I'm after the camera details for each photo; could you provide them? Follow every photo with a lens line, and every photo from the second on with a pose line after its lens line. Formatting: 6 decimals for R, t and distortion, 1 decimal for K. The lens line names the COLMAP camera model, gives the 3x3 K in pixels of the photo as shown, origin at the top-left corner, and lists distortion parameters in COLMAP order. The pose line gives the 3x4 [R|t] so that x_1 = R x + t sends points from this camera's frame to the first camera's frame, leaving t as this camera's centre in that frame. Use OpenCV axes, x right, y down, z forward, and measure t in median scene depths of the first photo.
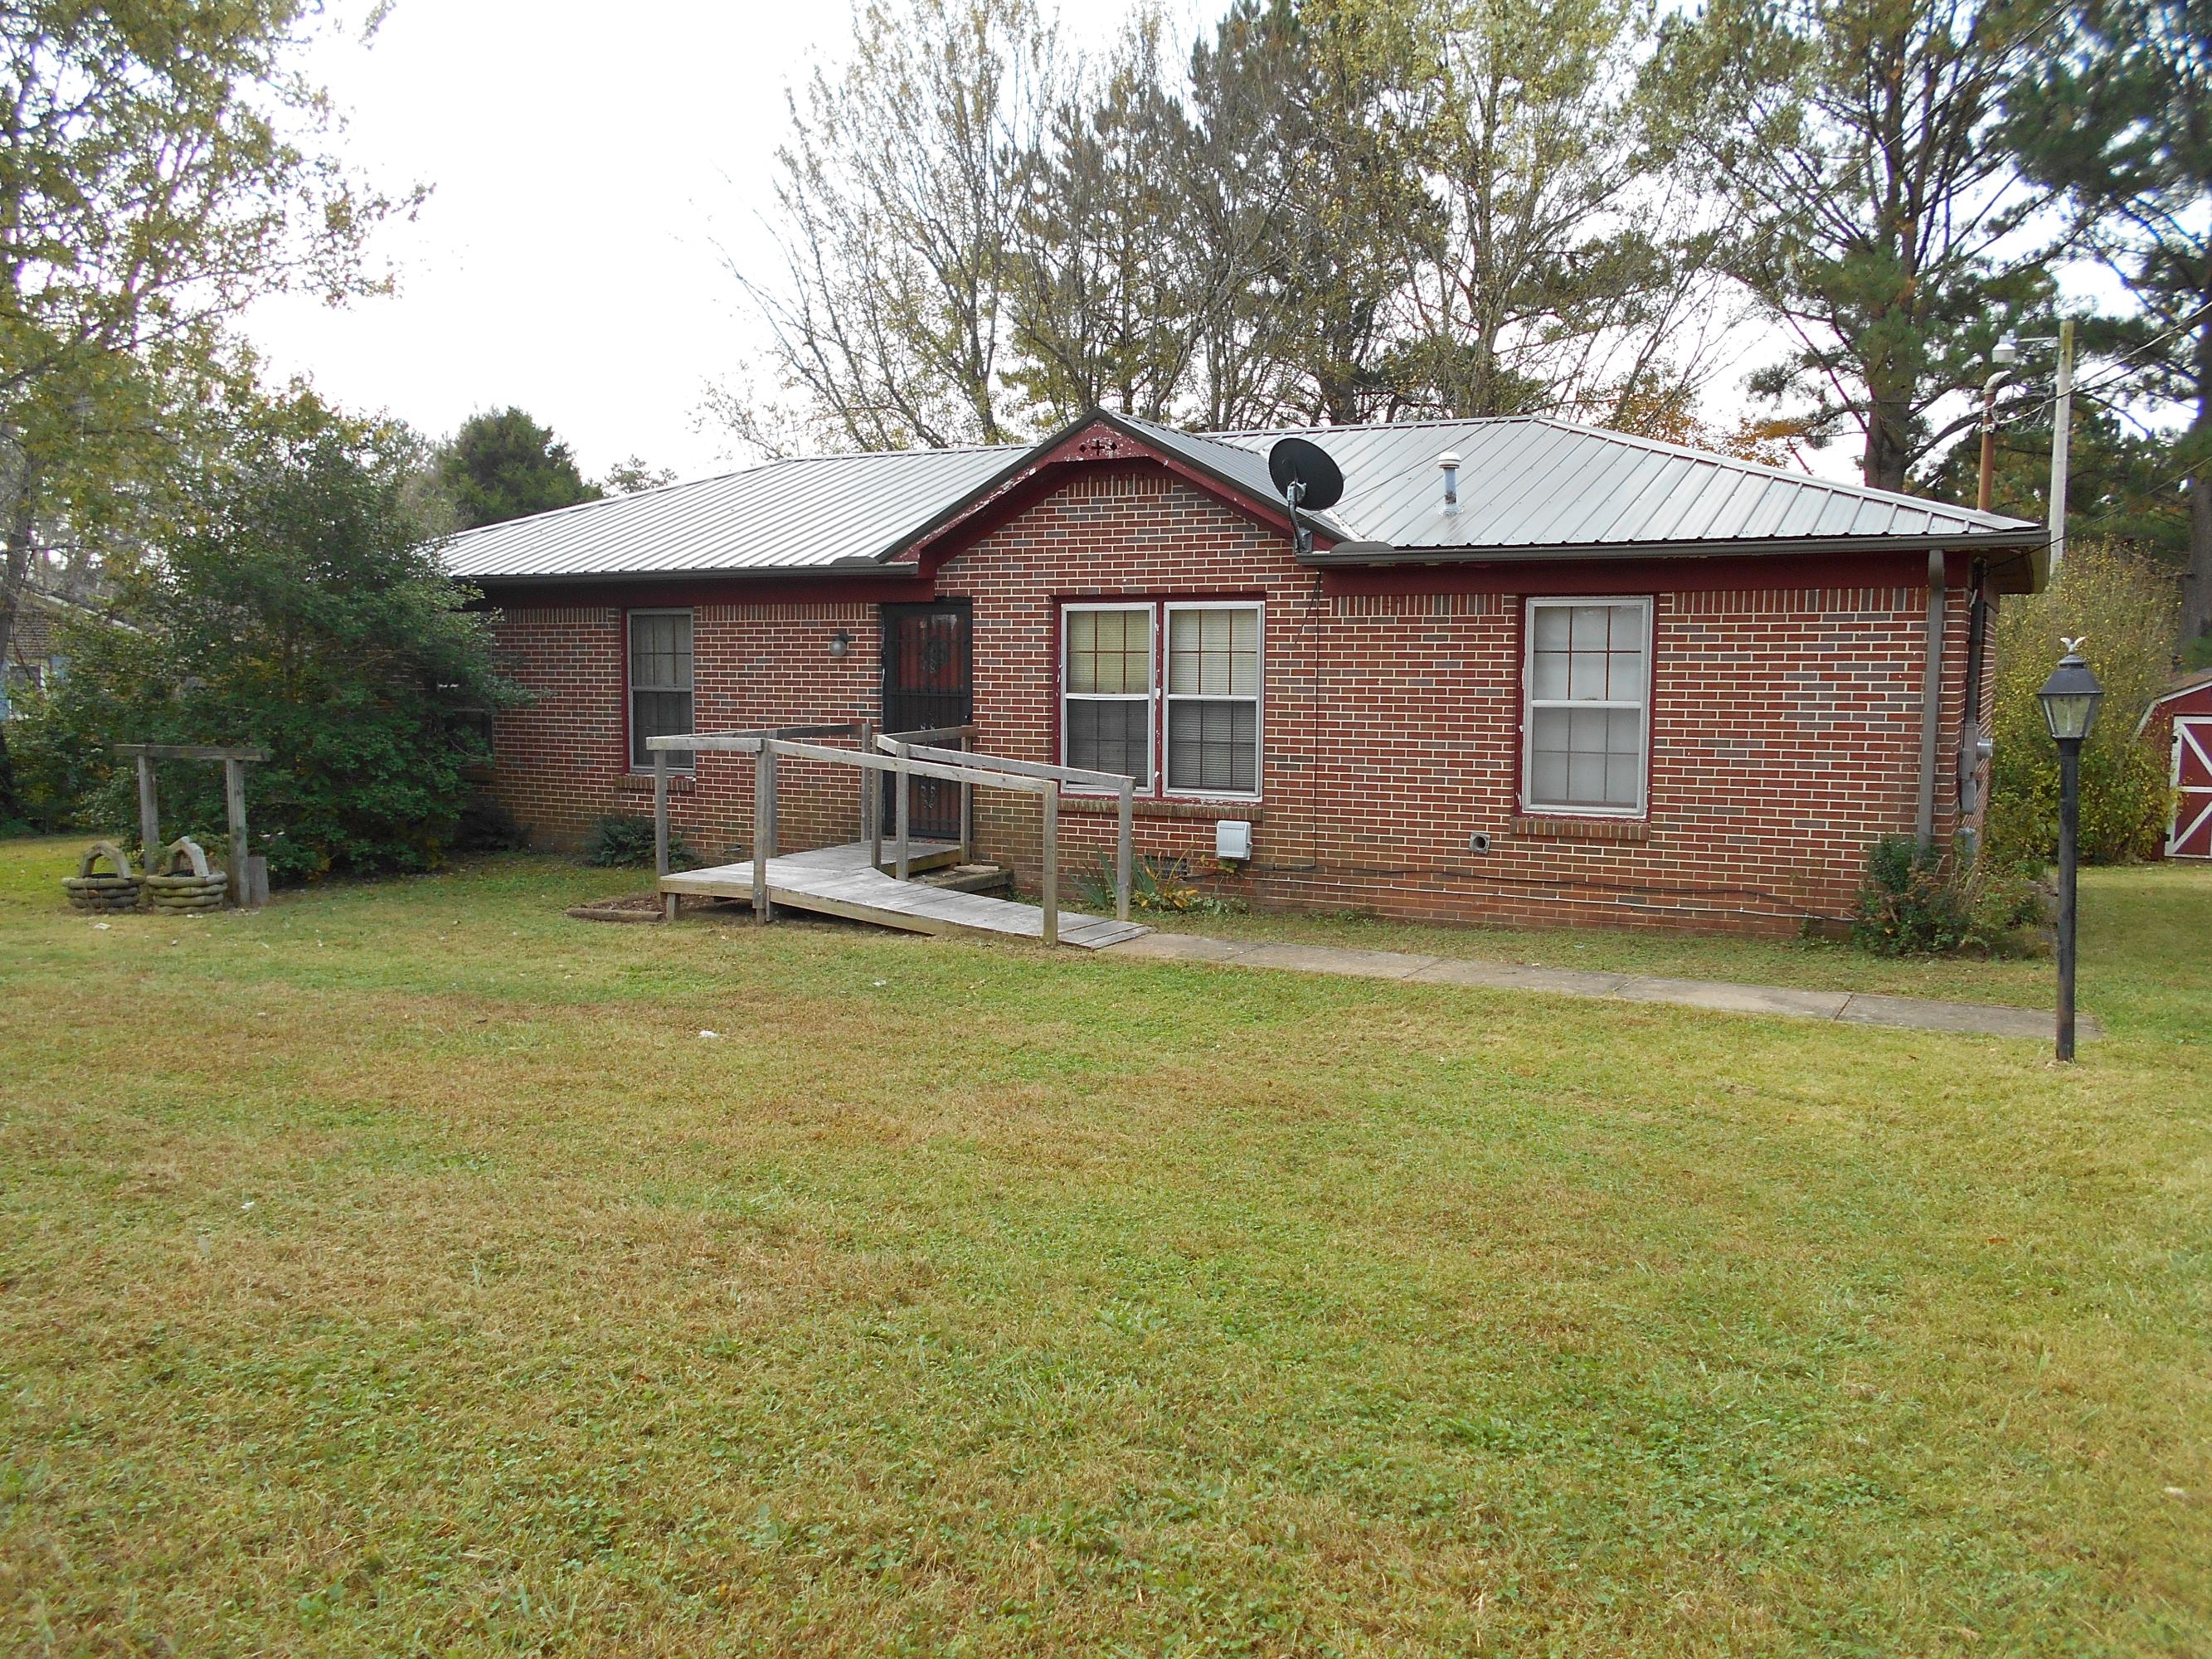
lens RADIAL K [[1692.1, 0, 1098.5], [0, 1692.1, 831.6], [0, 0, 1]] dist [0.004566, 0.007777]
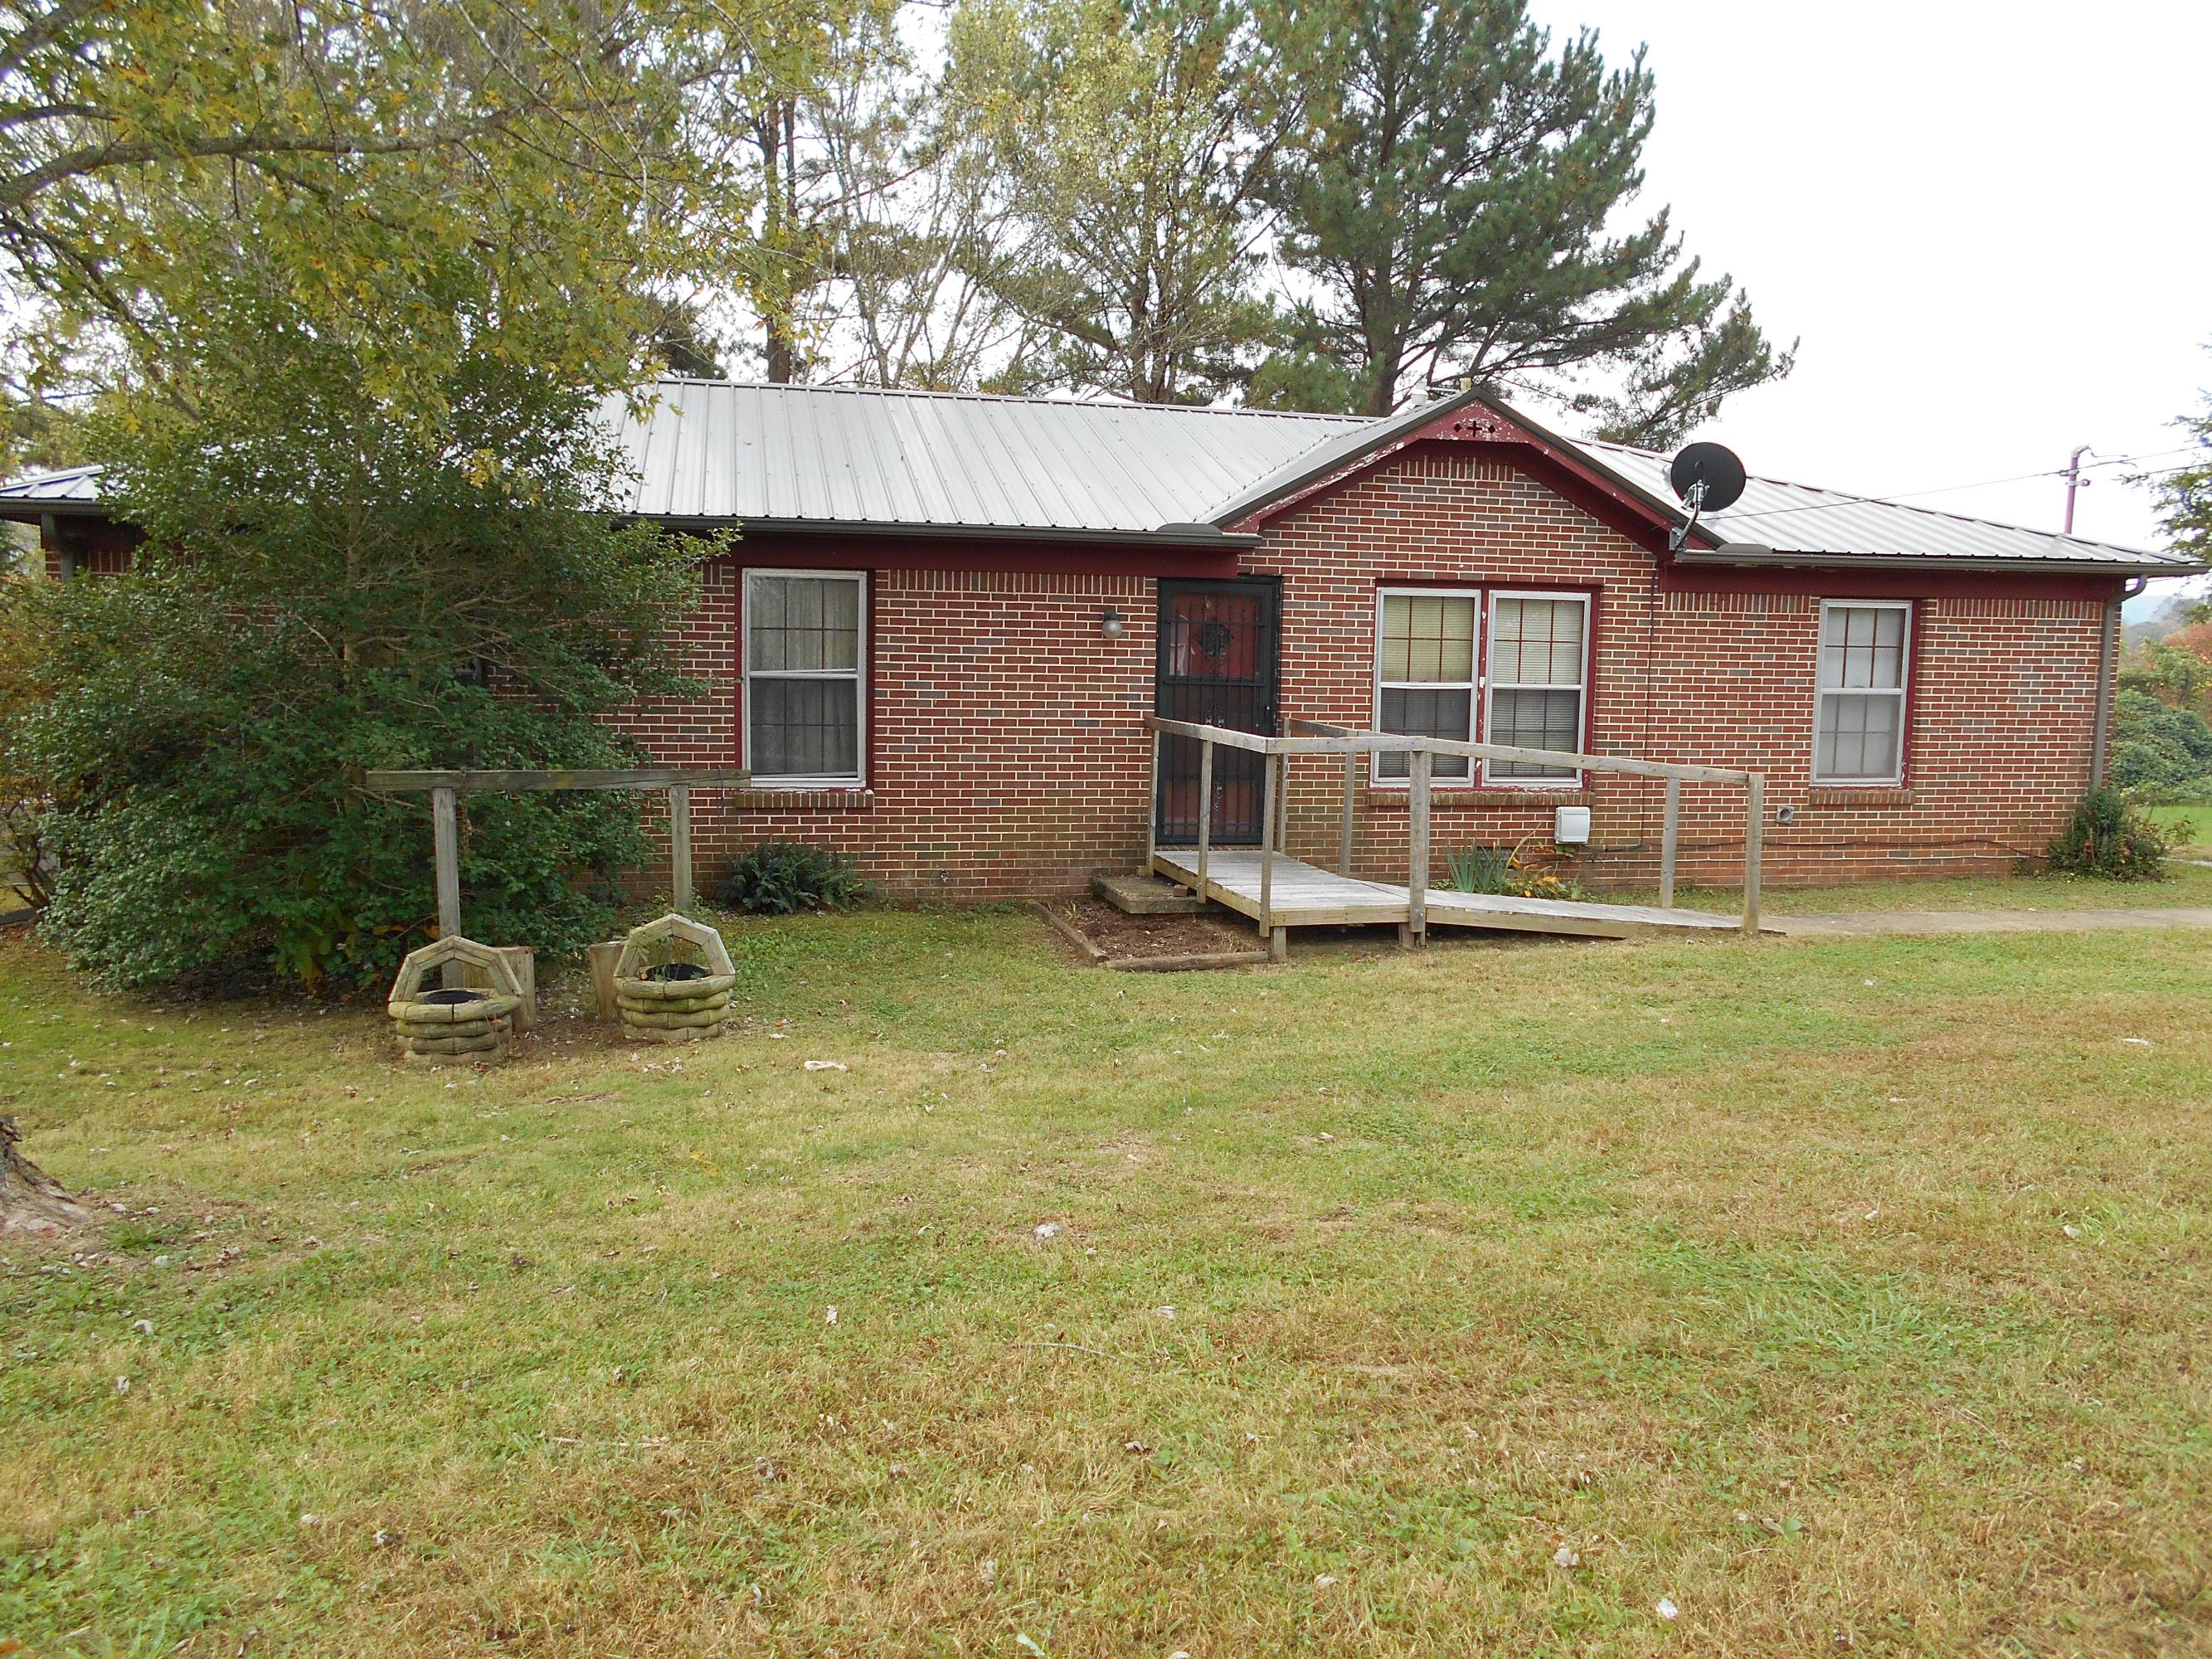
lens RADIAL K [[1692.1, 0, 1100.9], [0, 1692.1, 826.8], [0, 0, 1]] dist [0.004566, 0.007777]
pose [[0.755762, -0.060905, 0.652008, -0.805924], [0.048970, 0.998134, 0.036475, -0.045537], [-0.653013, 0.004362, 0.757334, 0.408115]]
